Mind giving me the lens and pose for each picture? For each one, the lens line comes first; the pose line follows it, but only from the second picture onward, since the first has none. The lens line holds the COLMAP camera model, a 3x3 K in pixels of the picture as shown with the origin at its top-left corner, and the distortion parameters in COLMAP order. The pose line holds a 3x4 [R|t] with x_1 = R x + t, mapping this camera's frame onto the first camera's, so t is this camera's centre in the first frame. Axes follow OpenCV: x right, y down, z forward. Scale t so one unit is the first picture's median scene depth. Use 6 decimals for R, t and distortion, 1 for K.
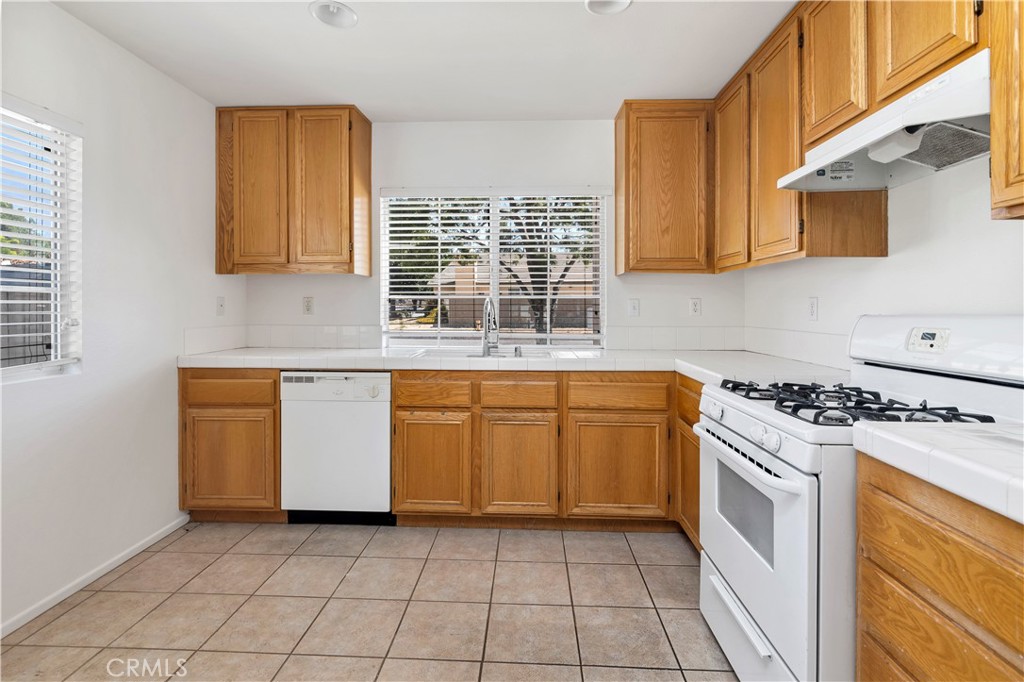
lens RADIAL K [[491.5, 0, 509.0], [0, 491.5, 307.2], [0, 0, 1]] dist [0.000315, 0.000651]
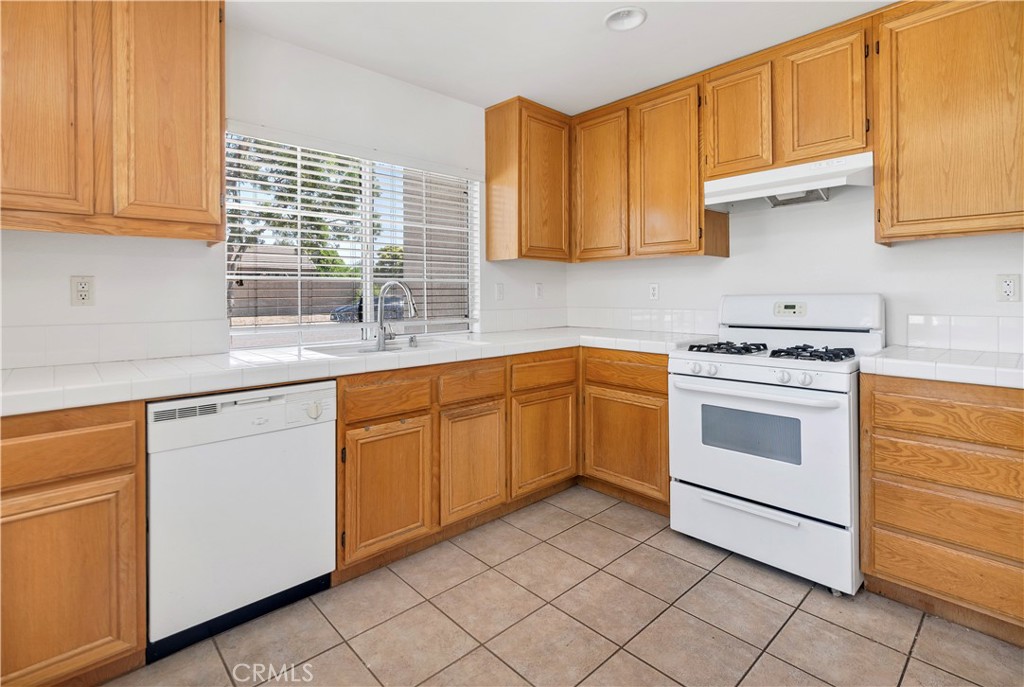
lens RADIAL K [[491.5, 0, 511.3], [0, 491.5, 291.3], [0, 0, 1]] dist [0.000315, 0.000651]
pose [[0.699936, -0.003322, 0.714198, -0.591803], [0.005620, 0.999984, -0.000857, 0.001356], [-0.714183, 0.004613, 0.699943, 0.298272]]
